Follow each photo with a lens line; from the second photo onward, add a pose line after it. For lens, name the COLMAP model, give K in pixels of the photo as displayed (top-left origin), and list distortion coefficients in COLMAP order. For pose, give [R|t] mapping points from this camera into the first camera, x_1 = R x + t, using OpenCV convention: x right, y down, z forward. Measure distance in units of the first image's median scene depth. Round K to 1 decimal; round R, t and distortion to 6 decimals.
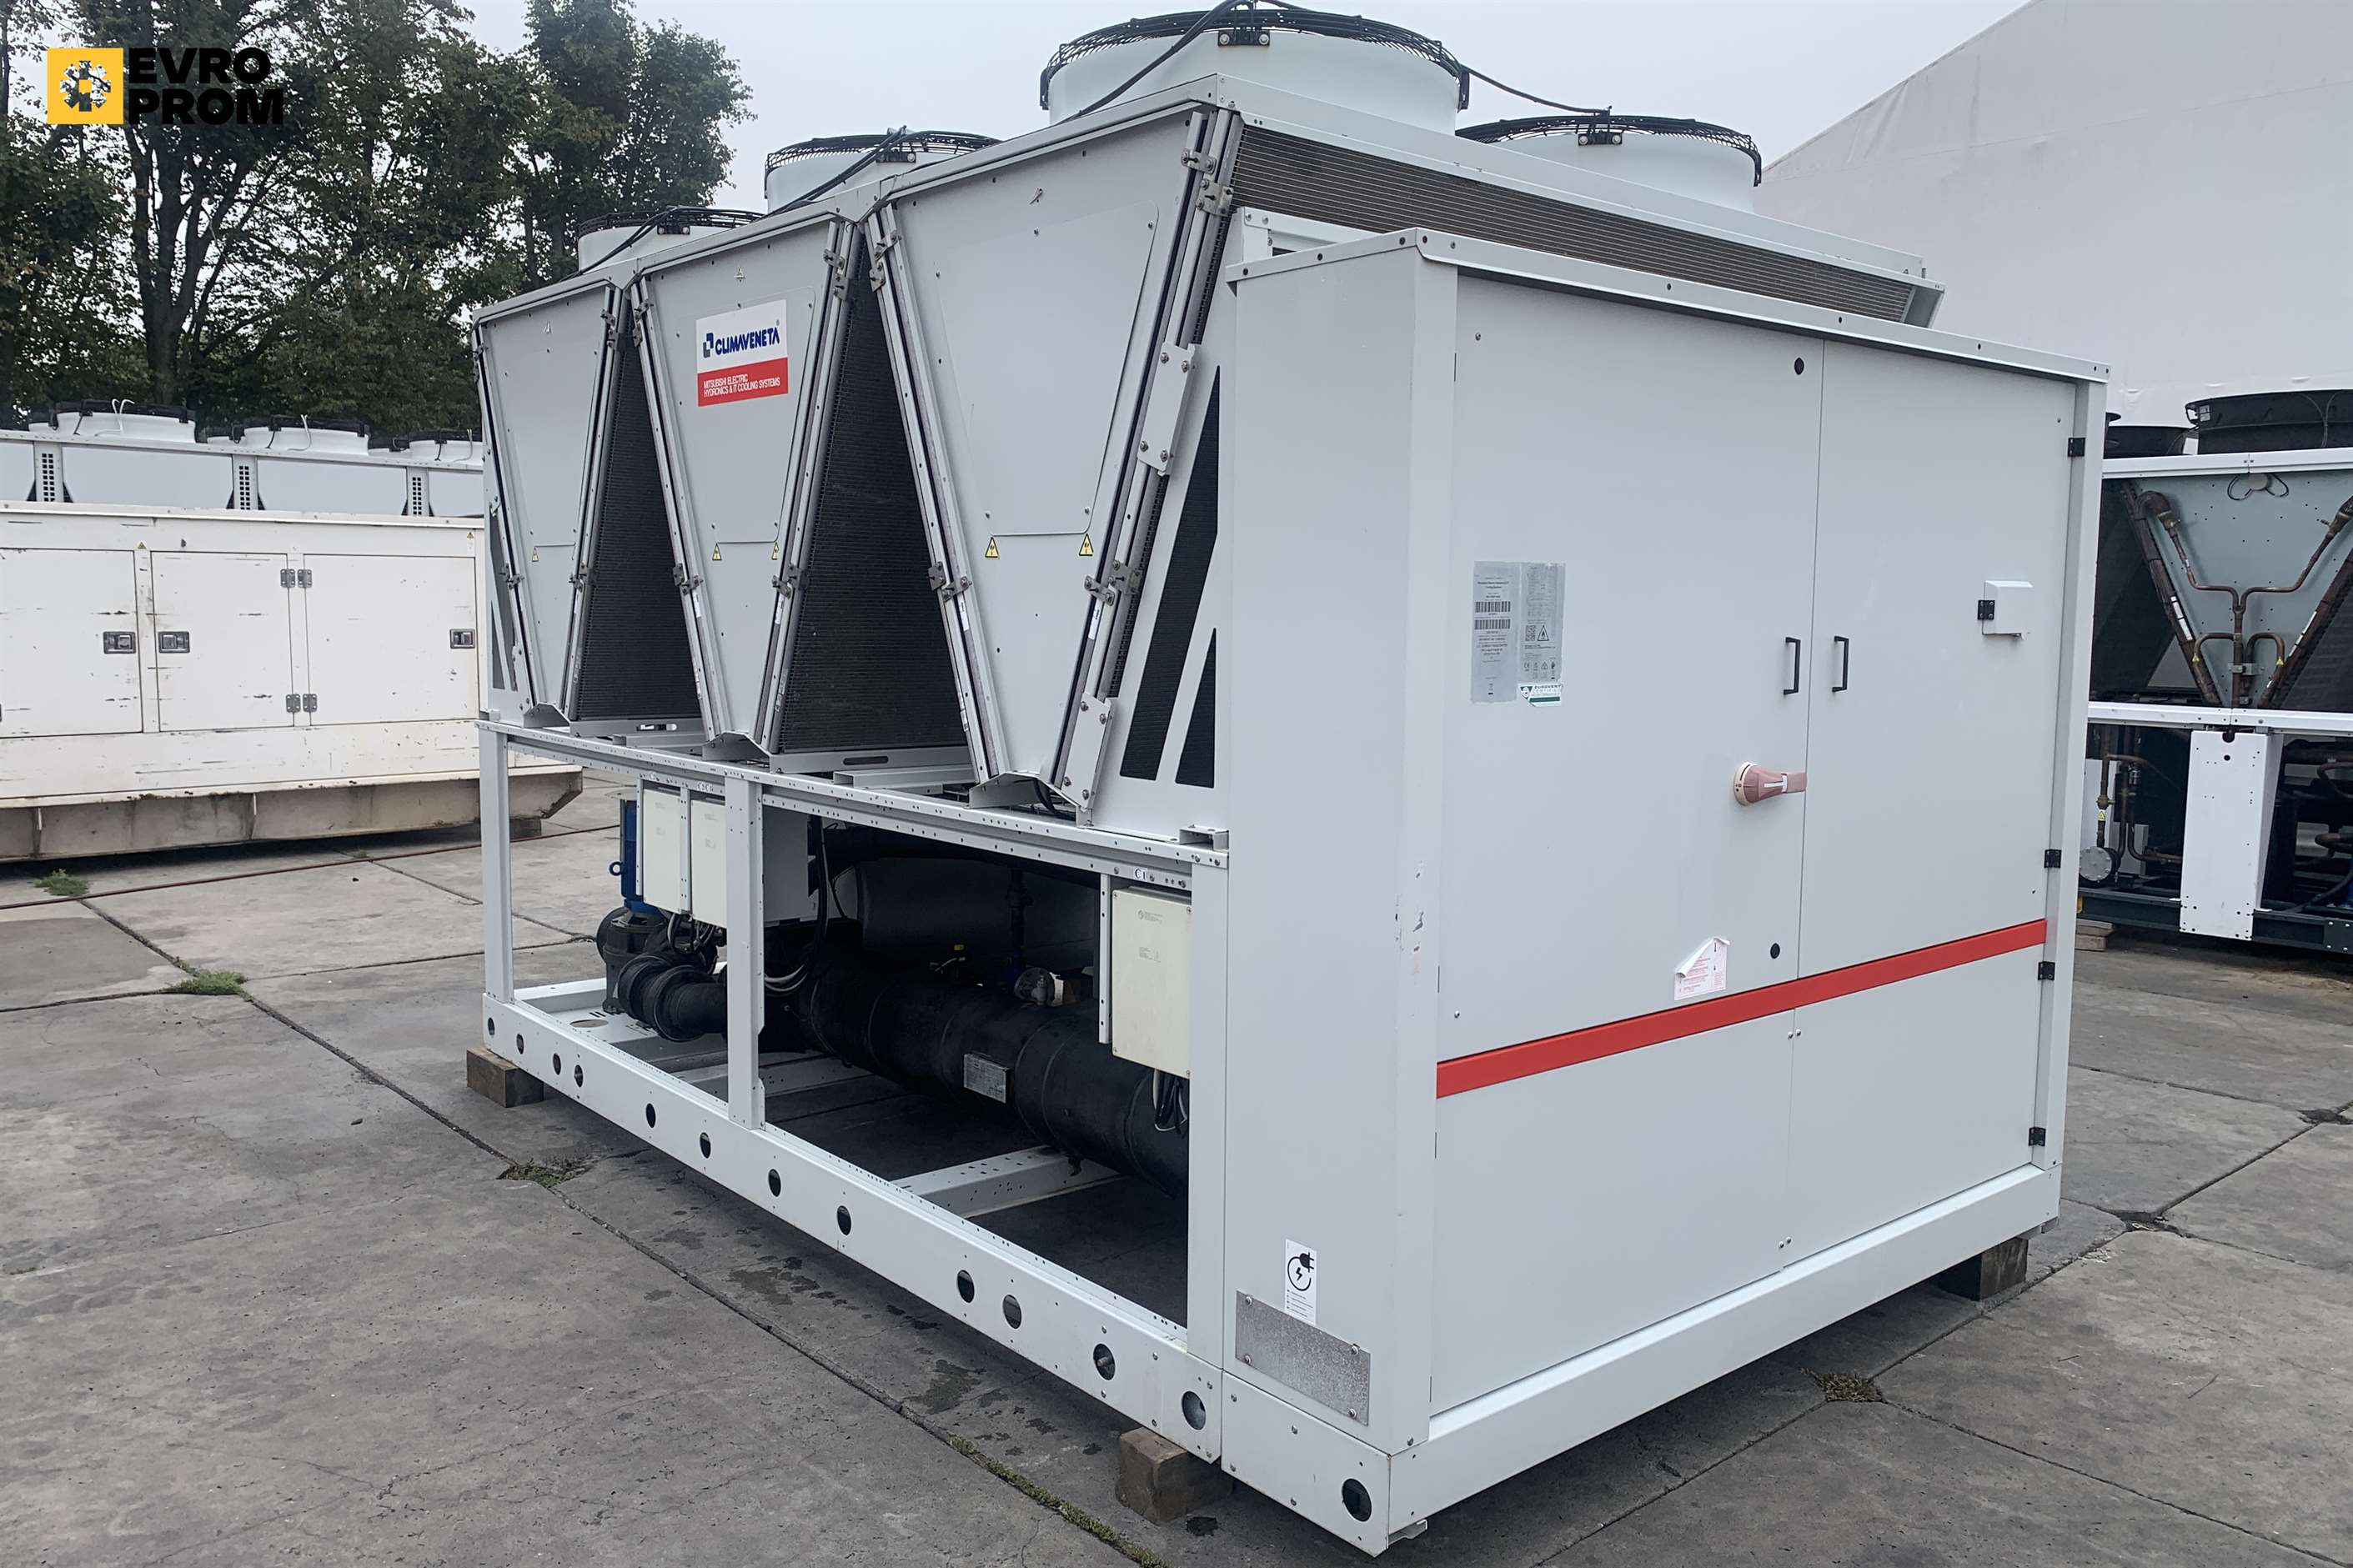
lens RADIAL K [[1765.5, 0, 1180.3], [0, 1765.5, 773.9], [0, 0, 1]] dist [0.037601, -0.037701]
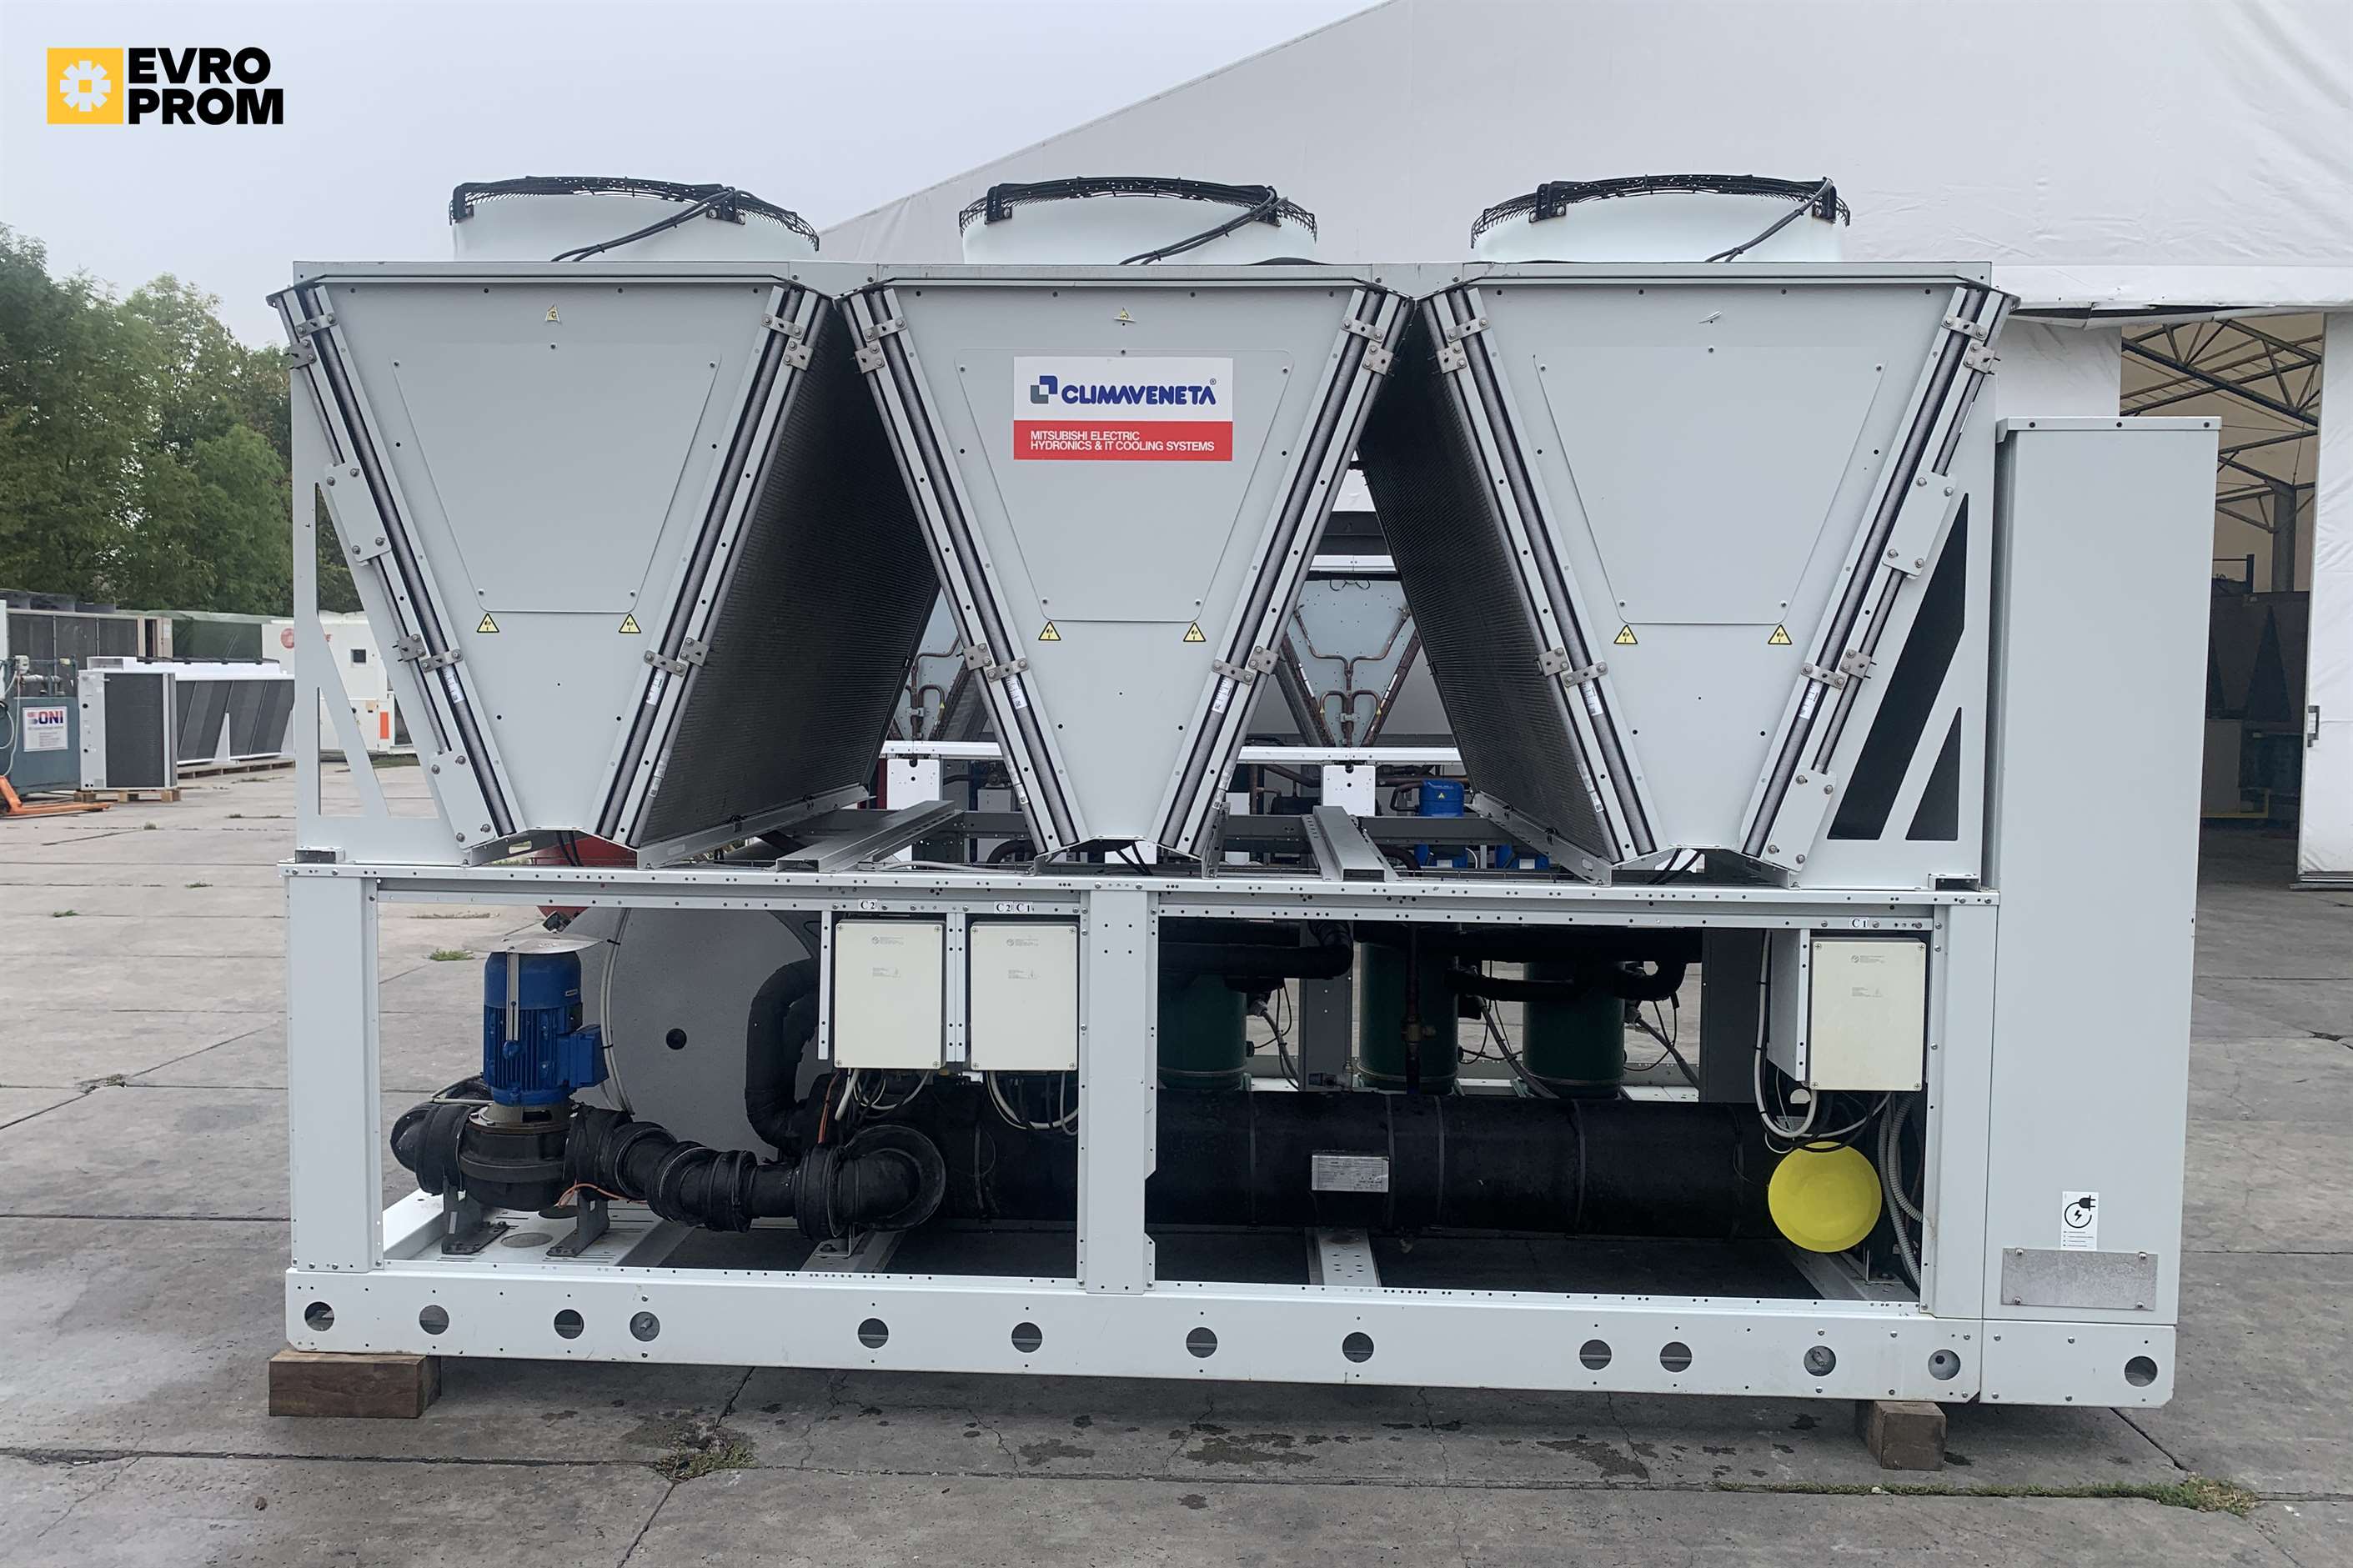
lens RADIAL K [[1765.5, 0, 1162.3], [0, 1765.5, 783.0], [0, 0, 1]] dist [0.037601, -0.037701]
pose [[0.687822, -0.054404, 0.723838, -0.922698], [0.072567, 0.997345, 0.006004, -0.058658], [-0.722243, 0.048397, 0.689944, 0.412952]]
